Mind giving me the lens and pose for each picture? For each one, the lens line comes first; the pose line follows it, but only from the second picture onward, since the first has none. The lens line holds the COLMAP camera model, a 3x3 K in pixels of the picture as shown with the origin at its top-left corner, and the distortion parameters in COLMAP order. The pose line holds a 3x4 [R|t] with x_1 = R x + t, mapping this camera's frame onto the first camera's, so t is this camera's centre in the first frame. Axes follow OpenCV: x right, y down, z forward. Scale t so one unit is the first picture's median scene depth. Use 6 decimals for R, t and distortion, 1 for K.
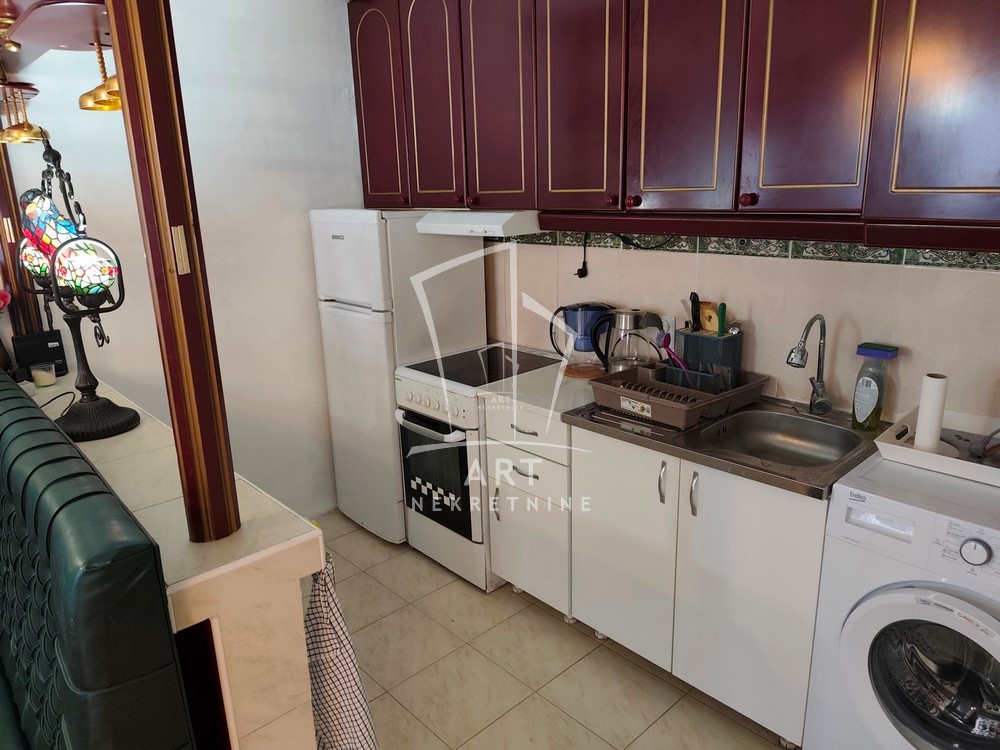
lens RADIAL K [[680.8, 0, 498.5], [0, 680.8, 369.9], [0, 0, 1]] dist [0.045074, -0.056373]
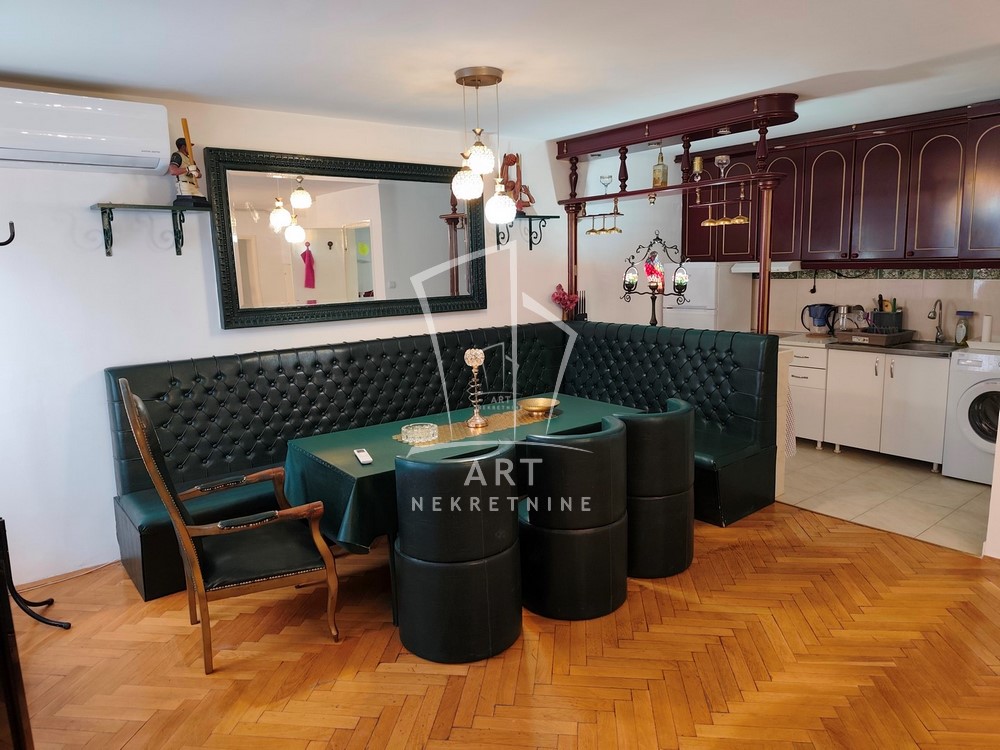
lens RADIAL K [[680.8, 0, 502.7], [0, 680.8, 376.9], [0, 0, 1]] dist [0.045074, -0.056373]
pose [[0.996843, 0.002581, -0.079355, -0.796971], [-0.009412, 0.996265, -0.085834, 0.373680], [0.078837, 0.086310, 0.993144, -1.373421]]
